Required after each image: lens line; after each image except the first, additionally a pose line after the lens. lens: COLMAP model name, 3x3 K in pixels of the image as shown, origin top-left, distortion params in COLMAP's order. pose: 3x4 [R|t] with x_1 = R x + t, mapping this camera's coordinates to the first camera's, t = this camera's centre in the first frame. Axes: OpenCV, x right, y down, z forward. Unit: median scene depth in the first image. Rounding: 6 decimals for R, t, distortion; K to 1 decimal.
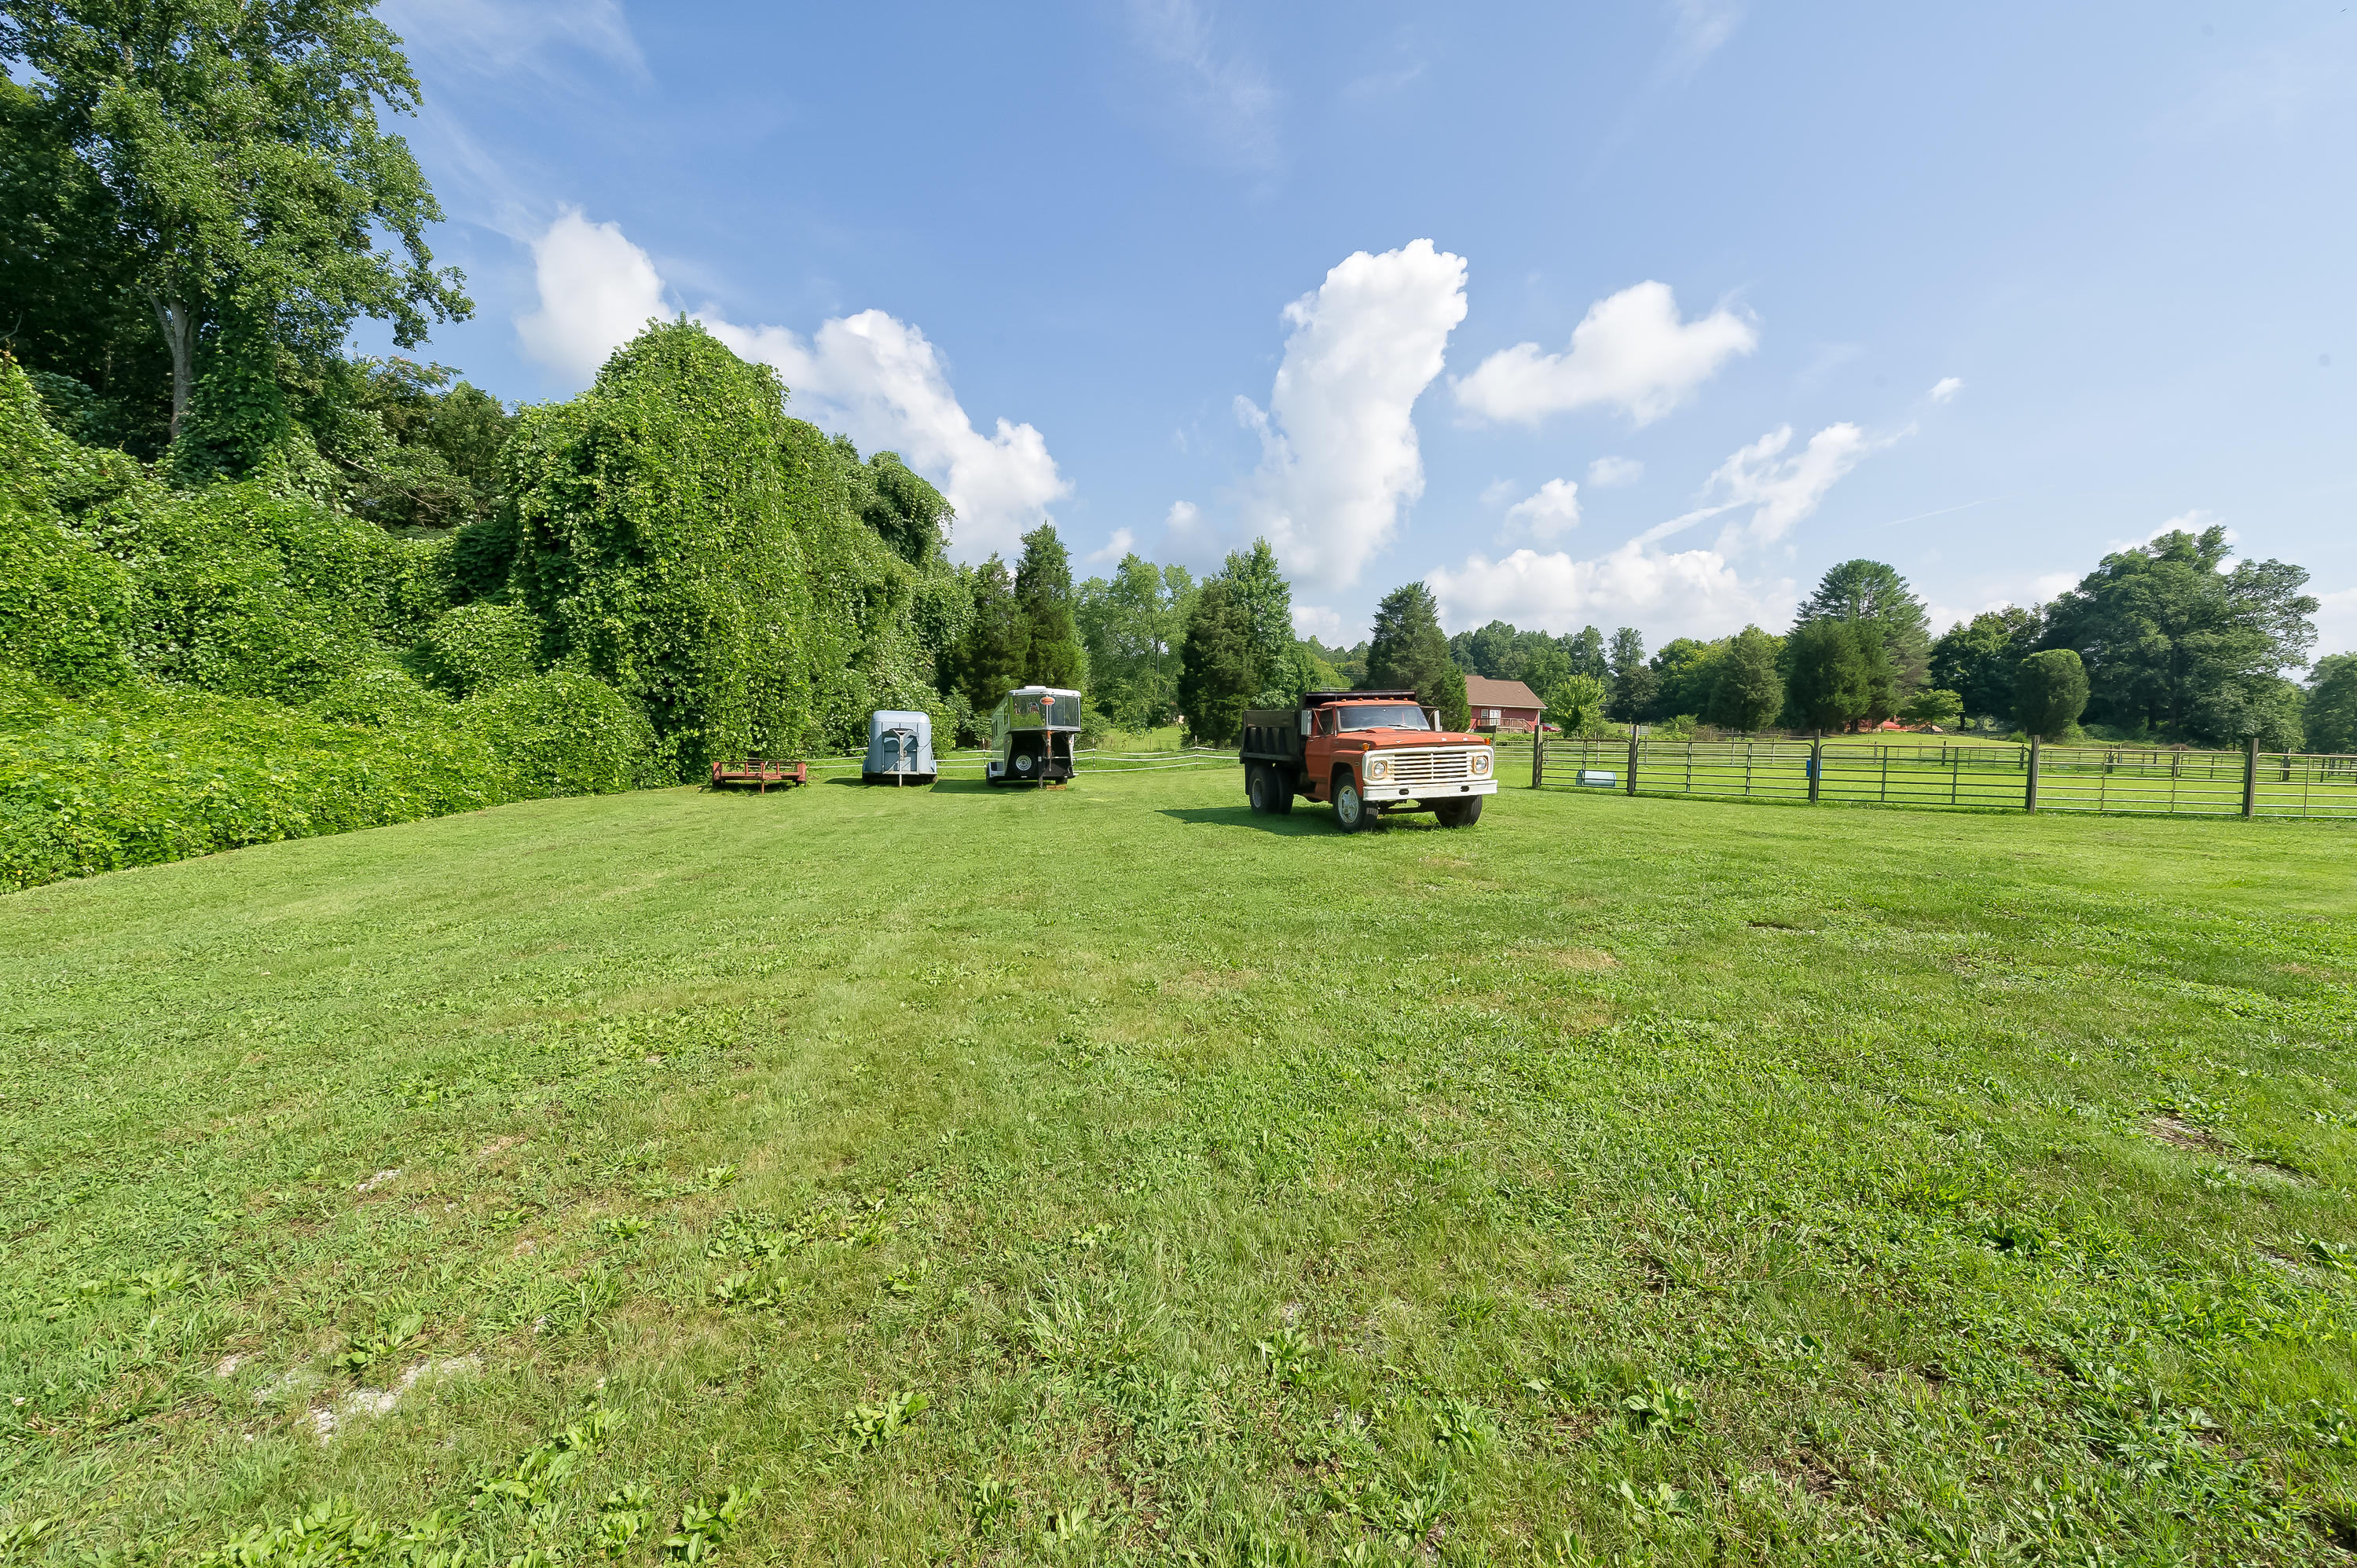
lens RADIAL K [[919.2, 0, 1185.0], [0, 919.2, 788.0], [0, 0, 1]] dist [0.001601, 0.000268]
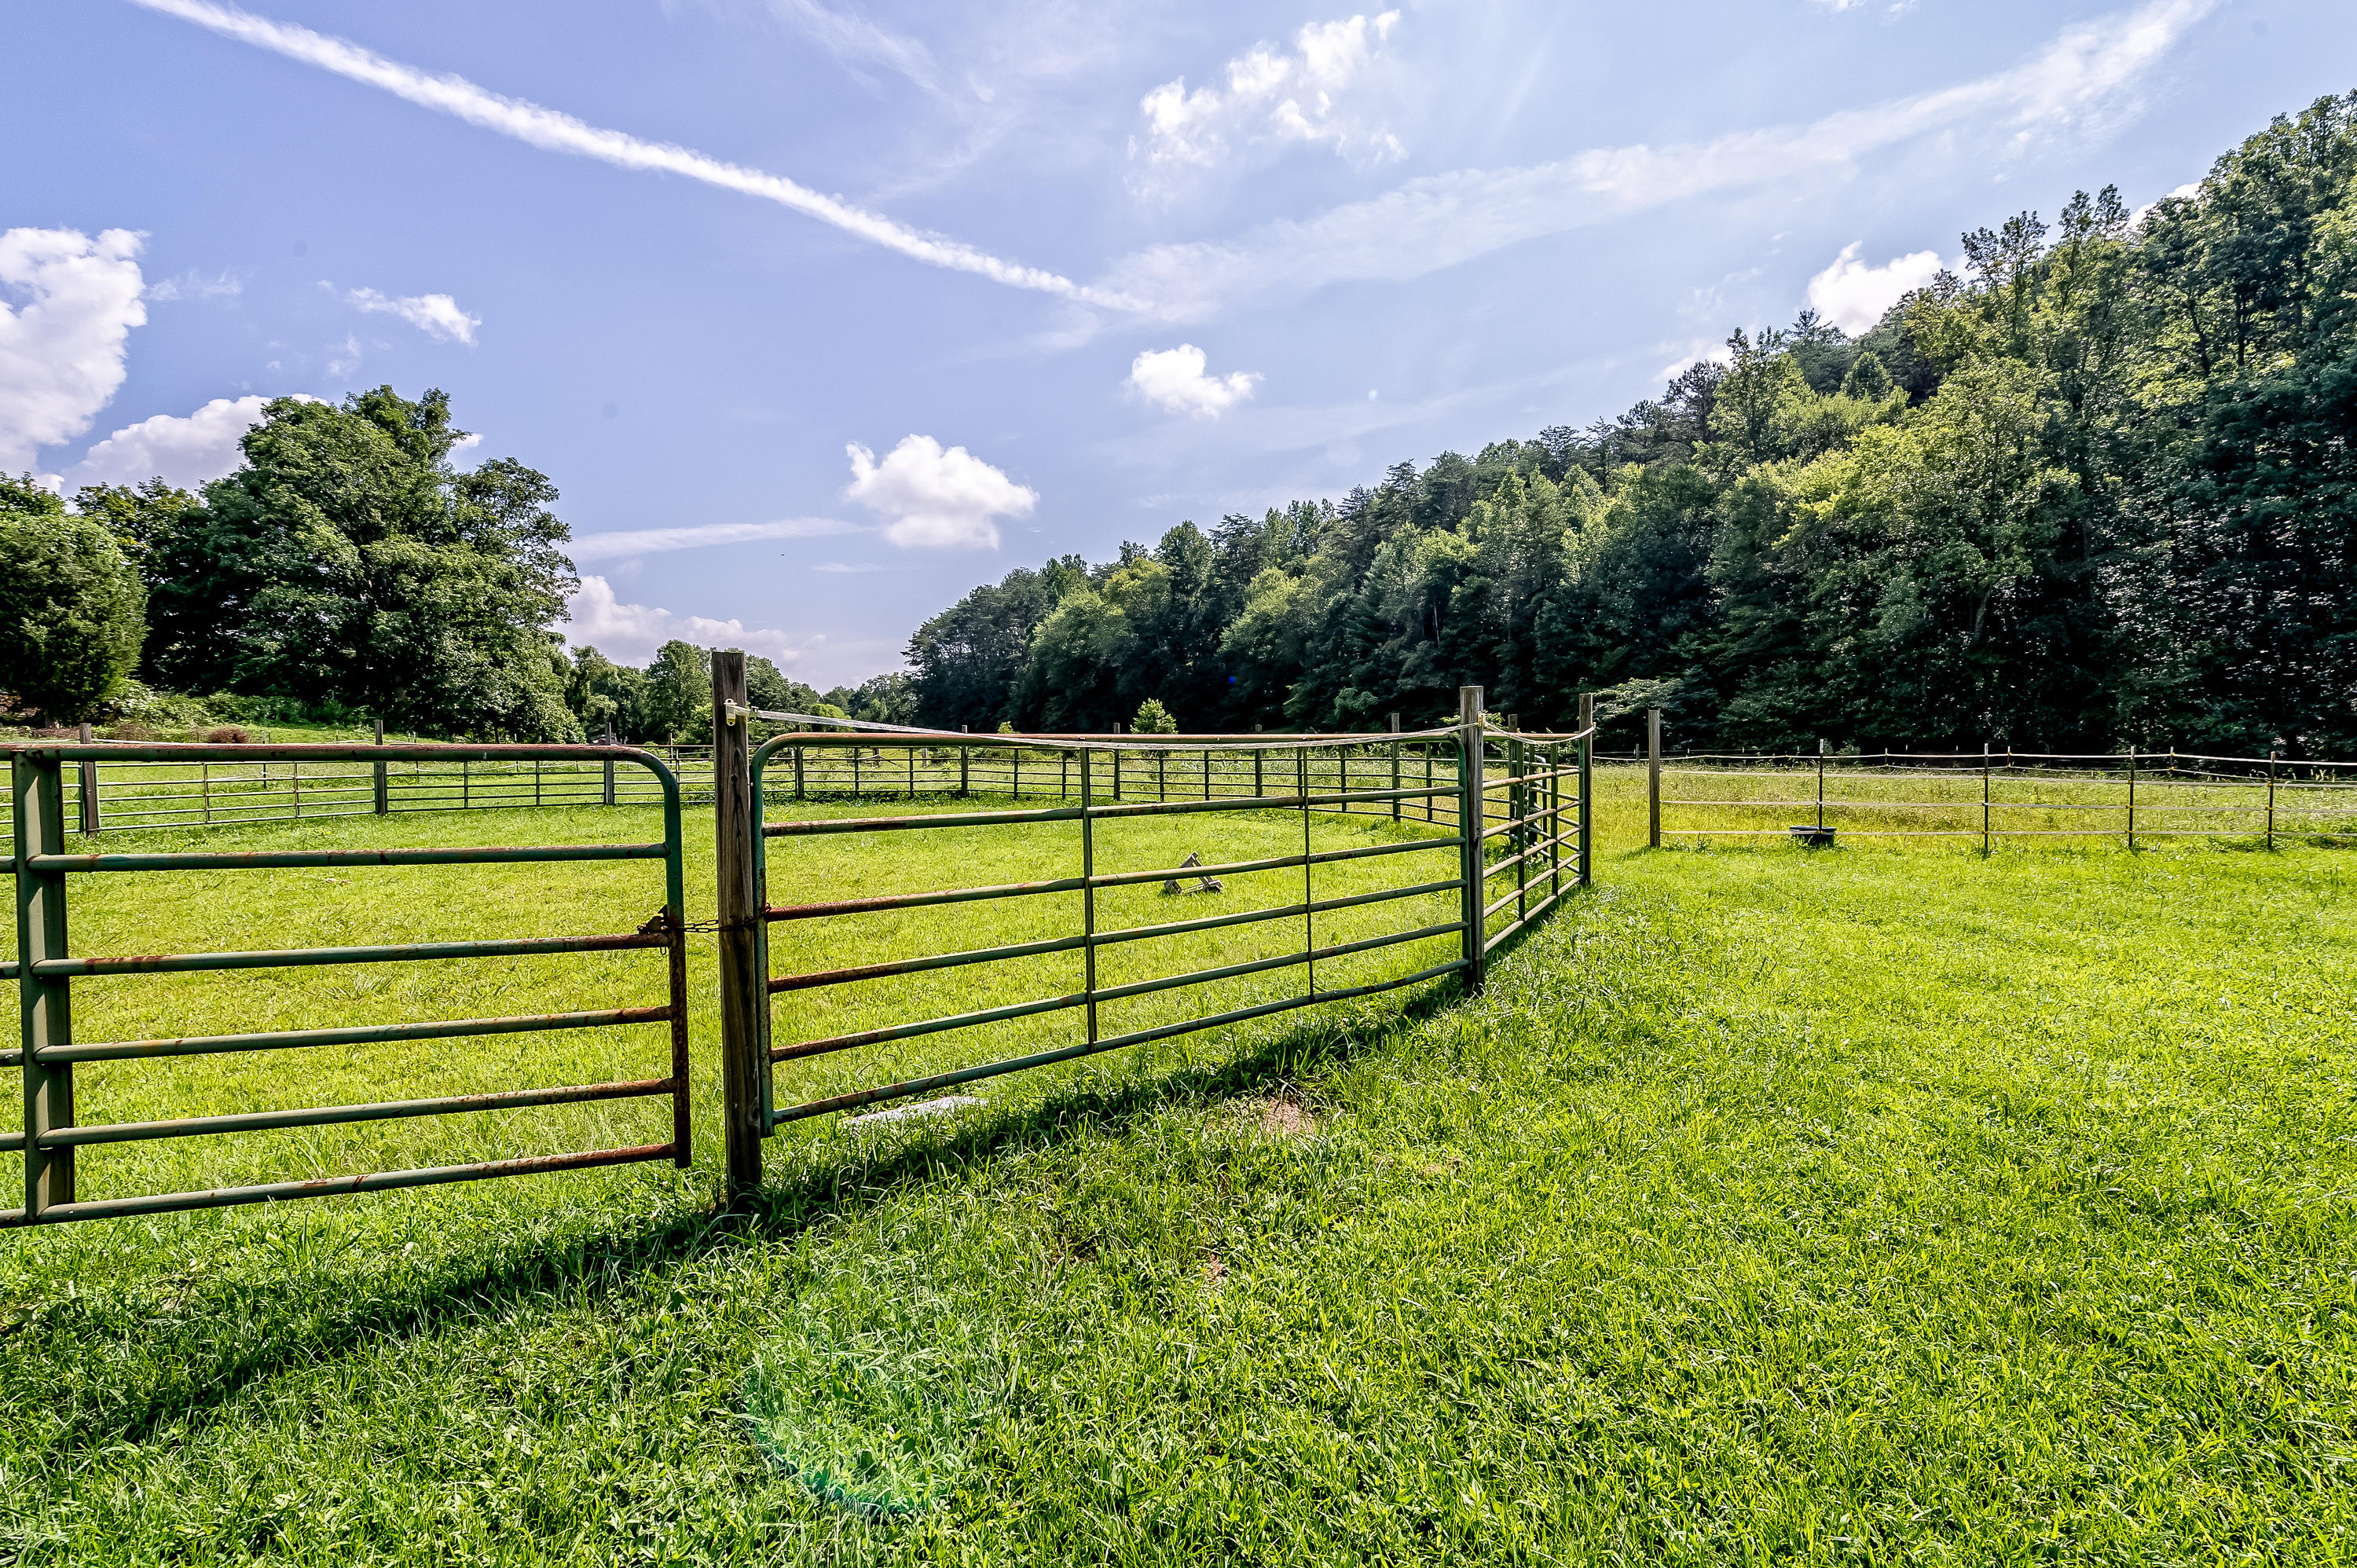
lens RADIAL K [[941.1, 0, 1178.5], [0, 941.1, 784.0], [0, 0, 1]] dist [0.002168, 0.000062]
pose [[0.238434, -0.068036, 0.968773, 0.722630], [0.069784, 0.996165, 0.052785, -0.009499], [-0.968648, 0.055019, 0.242267, 0.433726]]
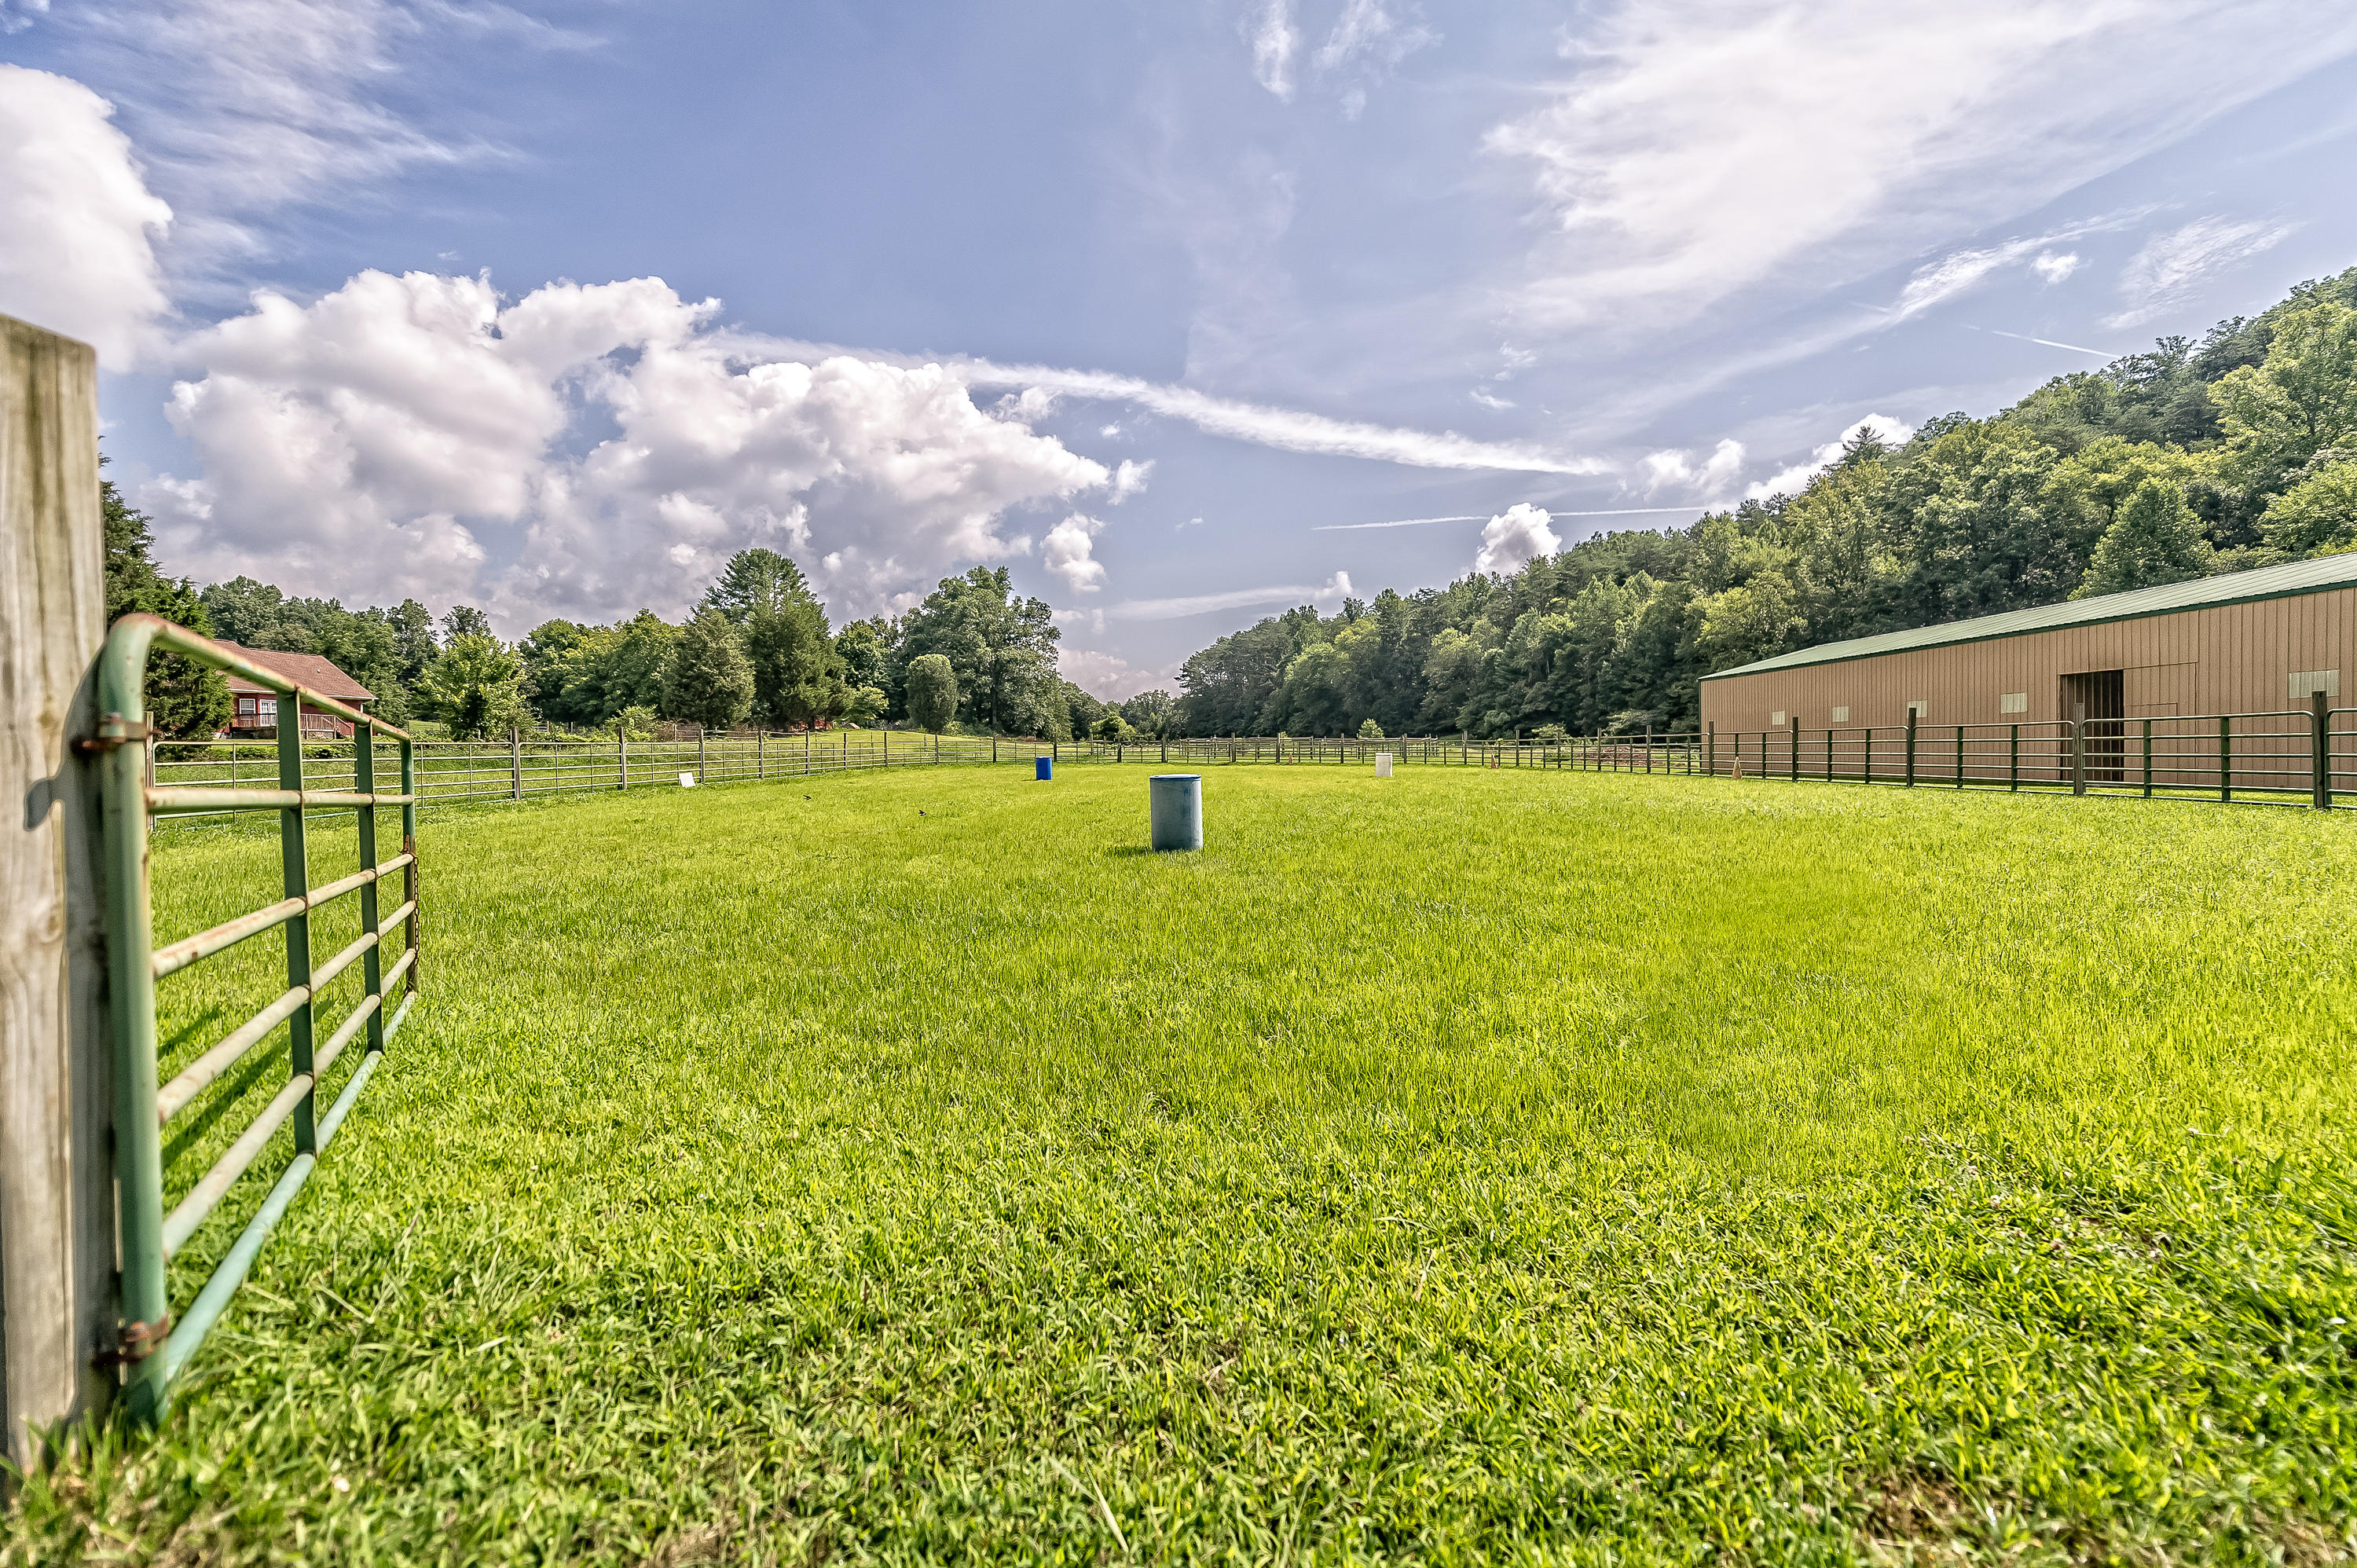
lens RADIAL K [[919.2, 0, 1185.0], [0, 919.2, 788.0], [0, 0, 1]] dist [0.001601, 0.000268]
pose [[0.439675, -0.067071, 0.895649, 0.079725], [0.070950, 0.996685, 0.039808, -0.013190], [-0.895350, 0.046043, 0.442976, 0.274964]]
